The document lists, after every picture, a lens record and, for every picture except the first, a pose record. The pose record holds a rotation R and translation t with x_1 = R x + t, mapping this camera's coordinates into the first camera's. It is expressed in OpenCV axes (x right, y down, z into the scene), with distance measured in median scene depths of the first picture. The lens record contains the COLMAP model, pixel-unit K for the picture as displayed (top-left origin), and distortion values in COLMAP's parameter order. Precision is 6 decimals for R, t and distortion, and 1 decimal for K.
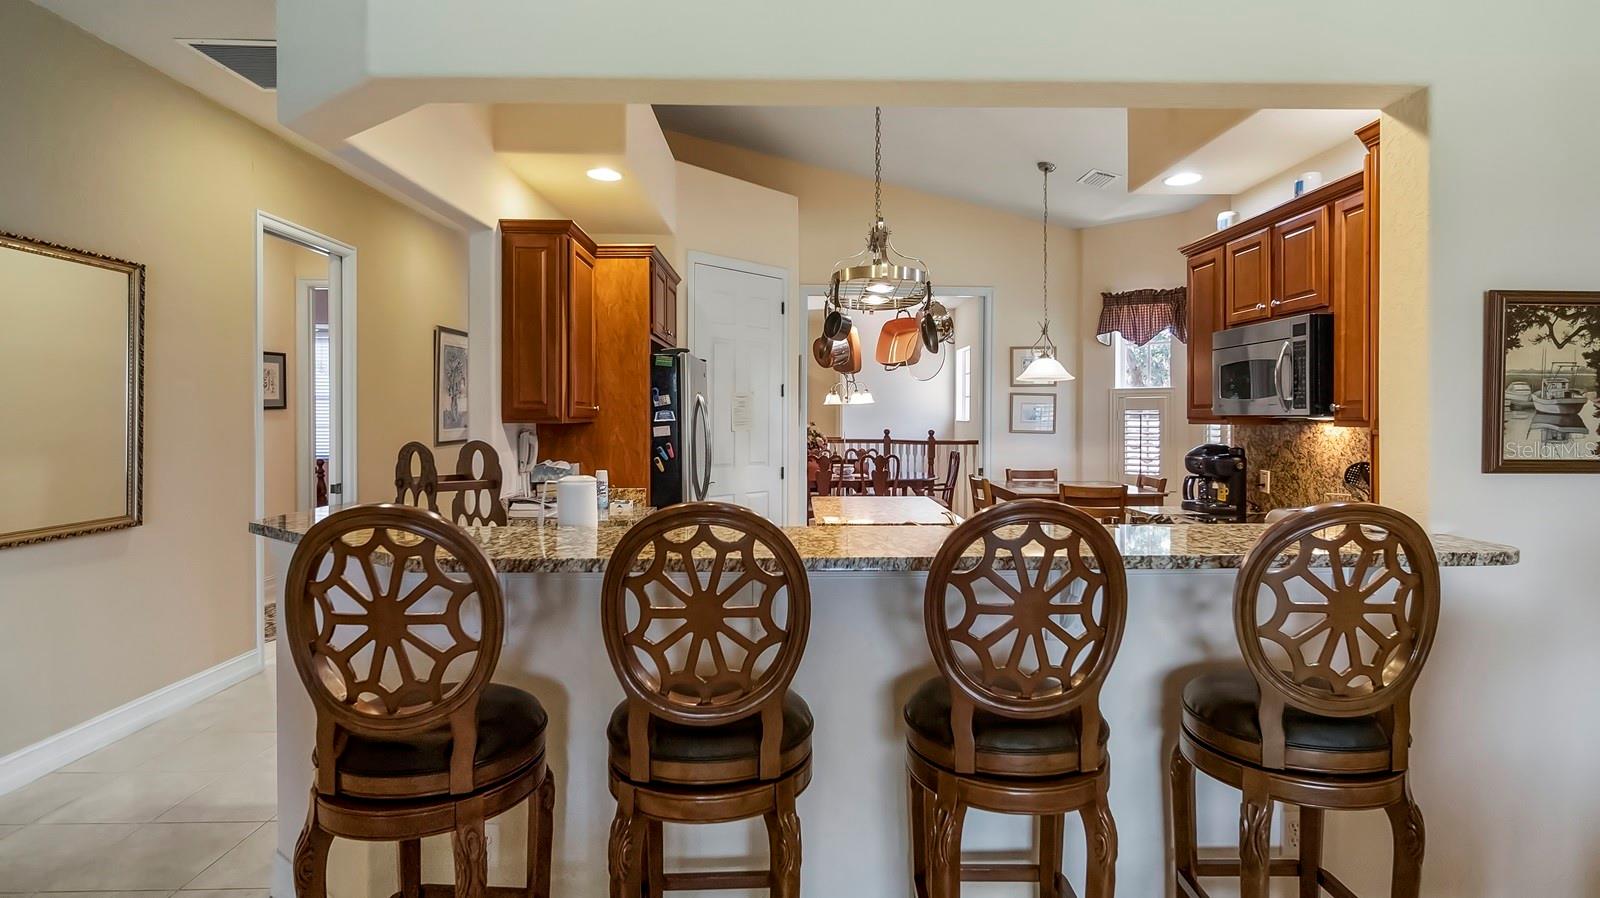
lens RADIAL K [[818.8, 0, 802.2], [0, 818.8, 421.5], [0, 0, 1]] dist [0.018538, 0.000699]
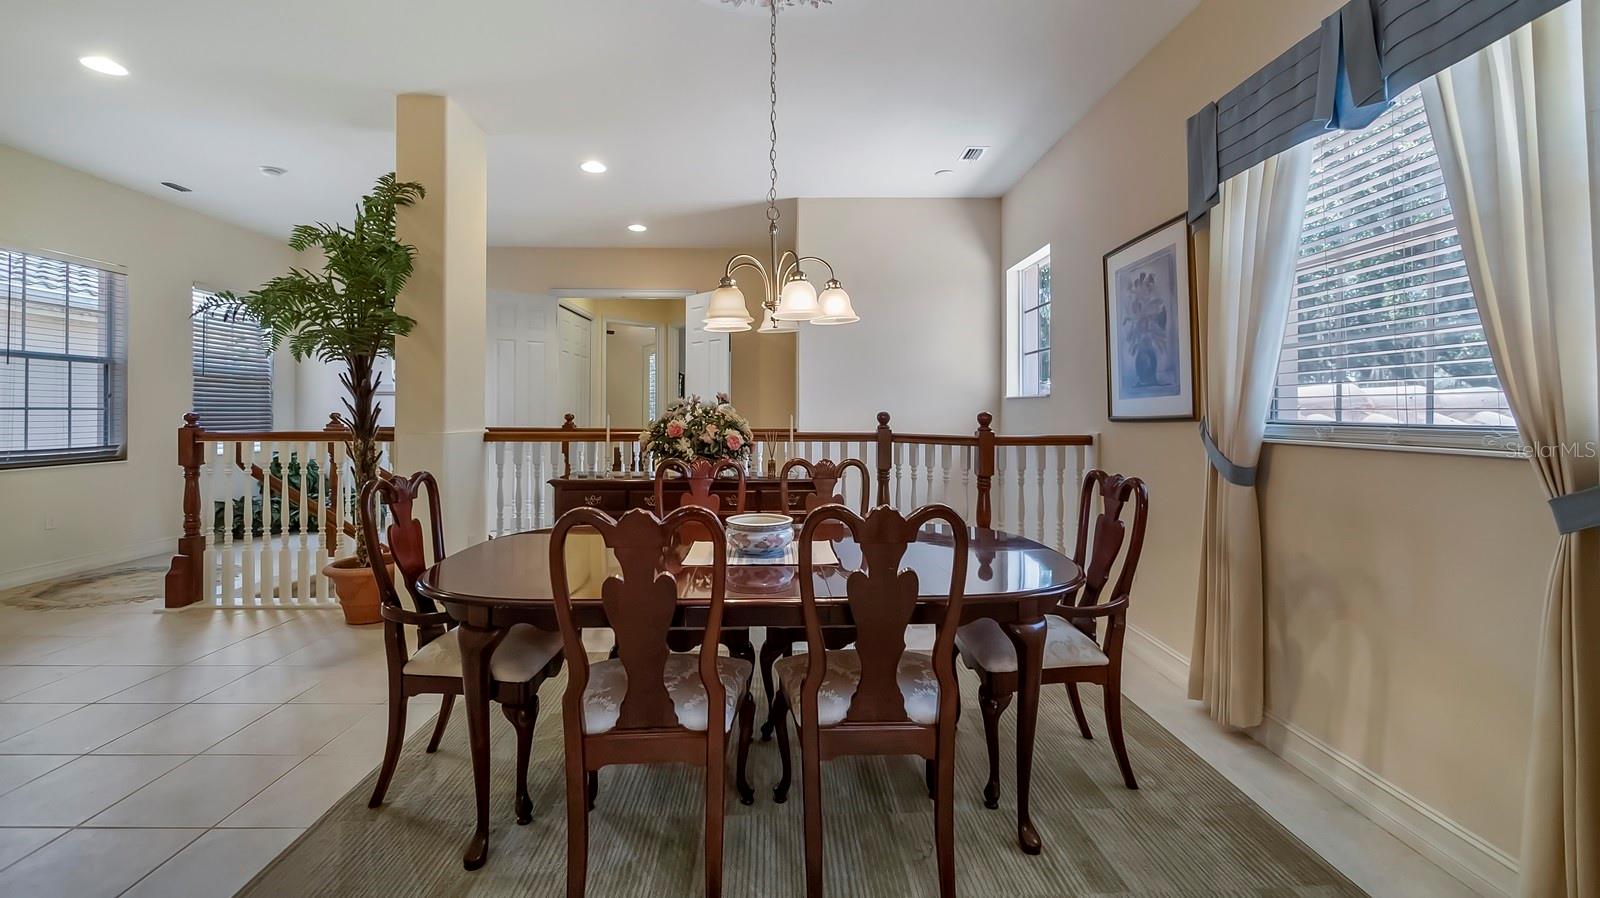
lens RADIAL K [[682.4, 0, 801.6], [0, 682.4, 380.5], [0, 0, 1]] dist [-0.002919, -0.000081]
pose [[0.999952, -0.000436, 0.009827, 0.128773], [0.000957, 0.998588, -0.053118, 0.029653], [-0.009790, 0.053125, 0.998540, 1.494326]]
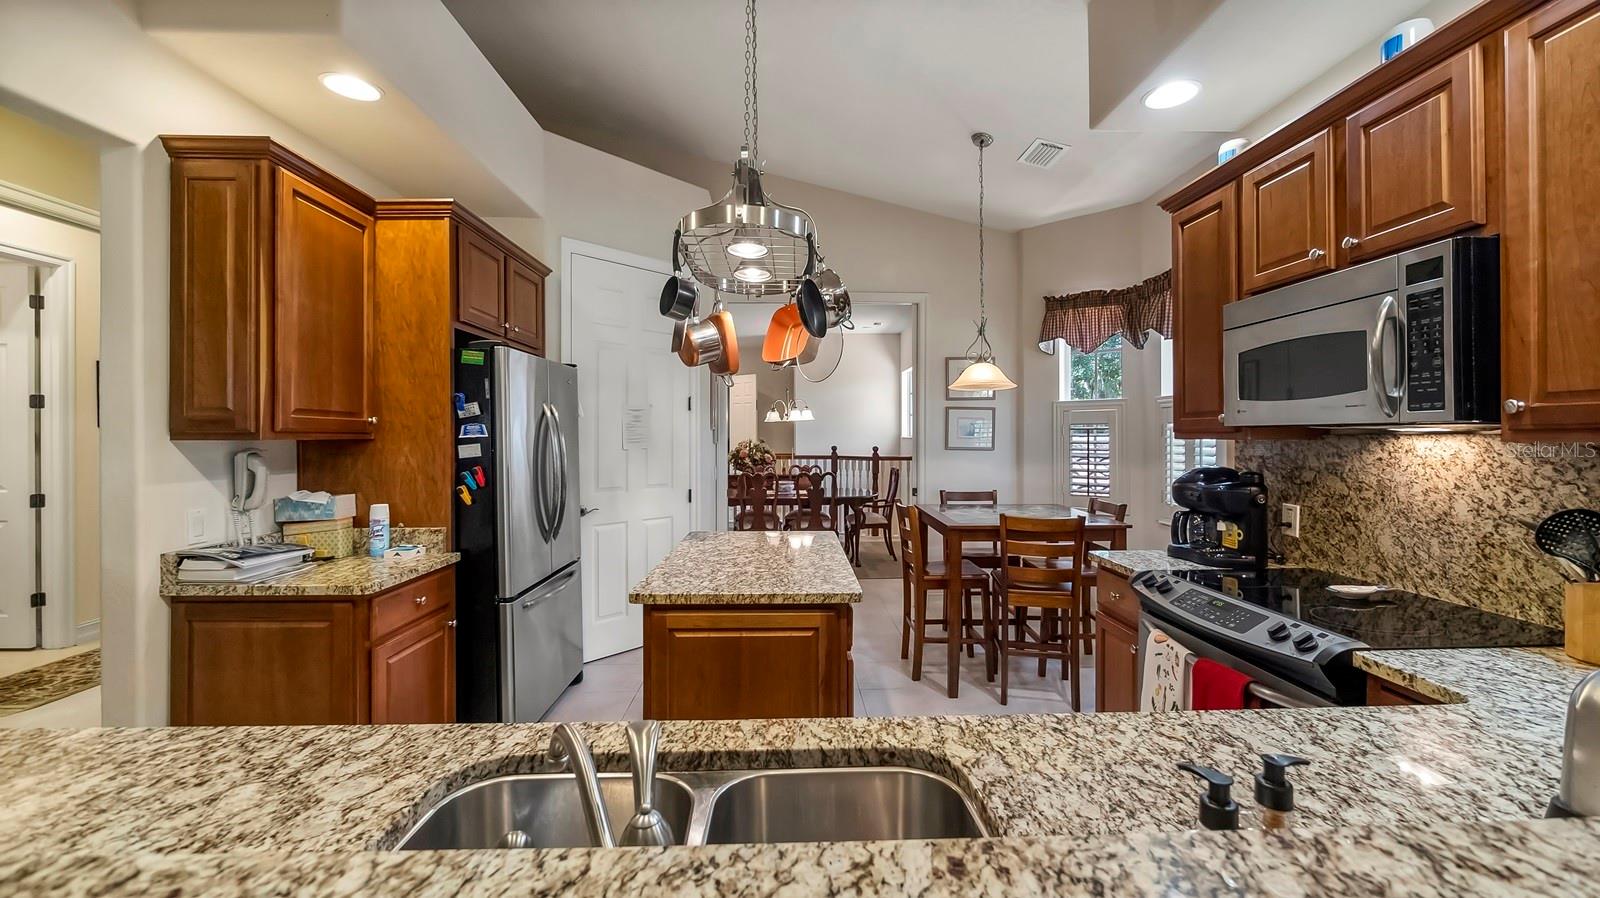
lens RADIAL K [[645.0, 0, 794.2], [0, 645.0, 434.8], [0, 0, 1]] dist [0.012997, 0.000041]
pose [[0.999994, -0.003199, -0.001327, 0.131726], [0.003189, 0.999968, -0.007277, 0.002399], [0.001351, 0.007273, 0.999973, 0.425729]]
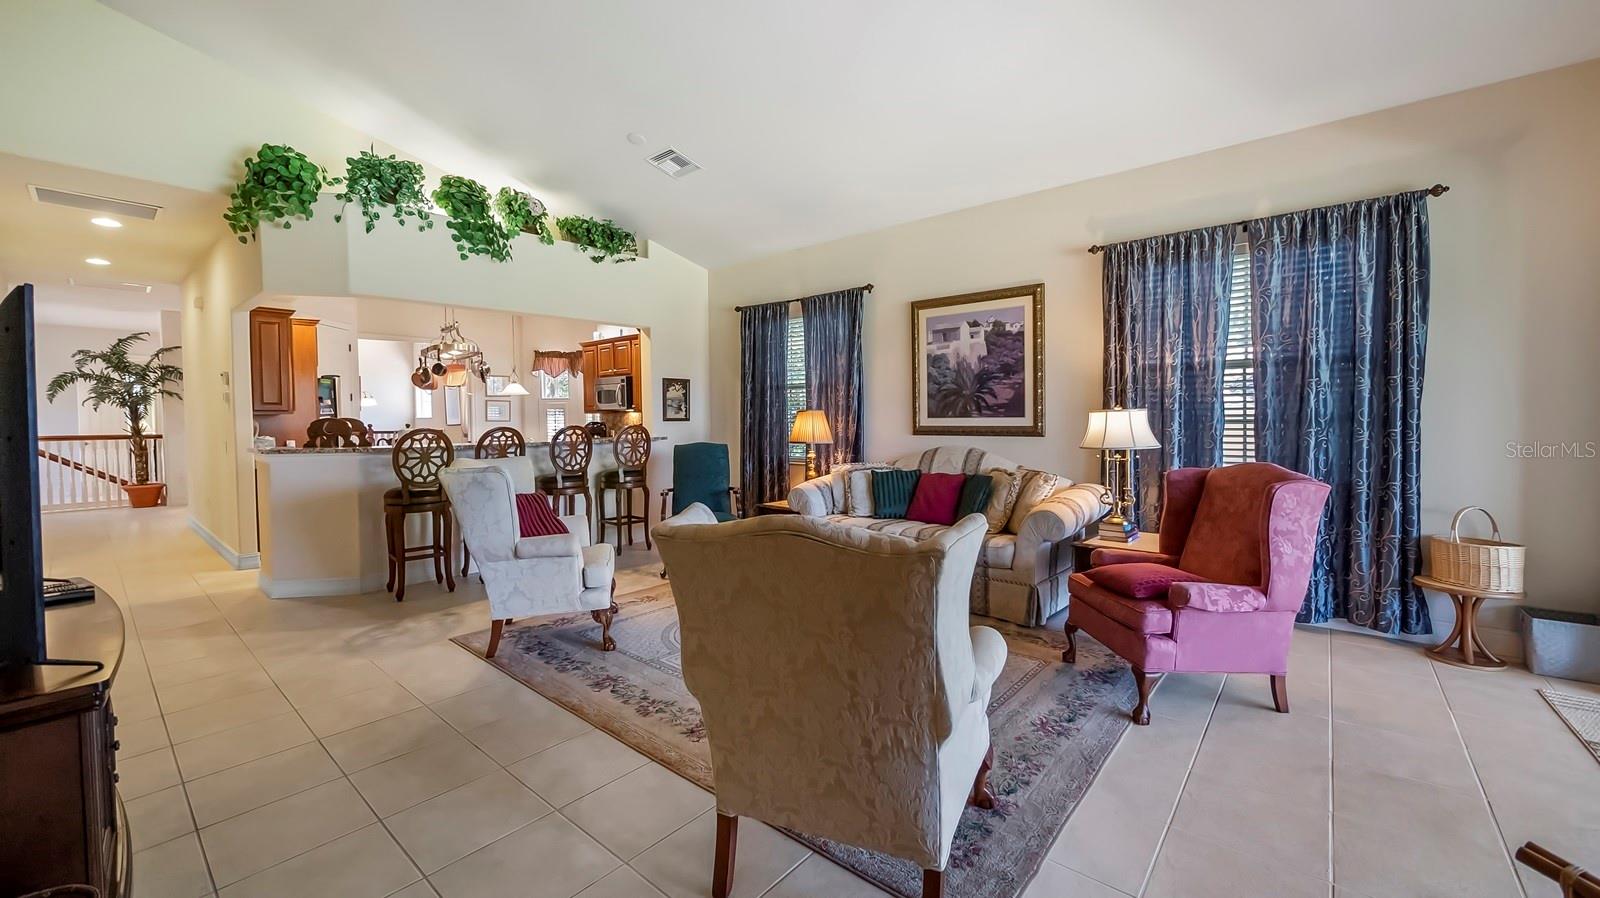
lens RADIAL K [[631.1, 0, 821.7], [0, 631.1, 434.1], [0, 0, 1]] dist [-0.003074, 0.000308]
pose [[0.657357, -0.032585, 0.752874, -0.524256], [0.016868, 0.999451, 0.028530, 0.024349], [-0.753390, -0.006054, 0.657546, -0.843715]]
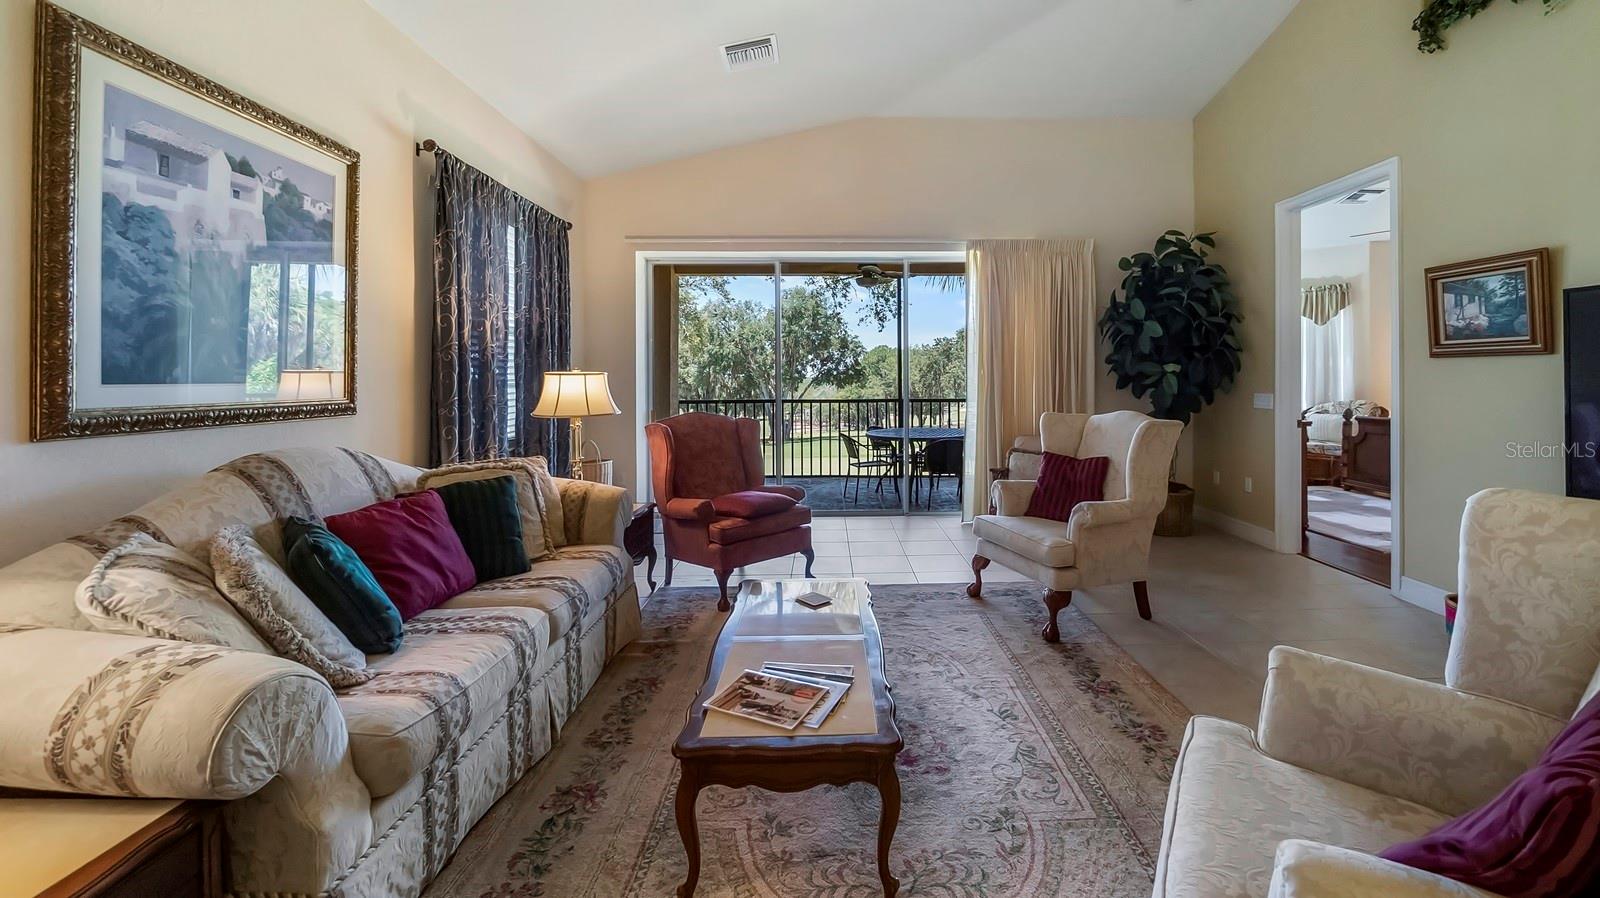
lens RADIAL K [[643.4, 0, 843.2], [0, 643.4, 375.4], [0, 0, 1]] dist [-0.002614, -0.000442]
pose [[-0.999894, 0.004913, -0.013699, 0.088020], [0.004884, 0.999986, 0.002135, 0.027135], [0.013709, 0.002068, -0.999904, 0.260593]]
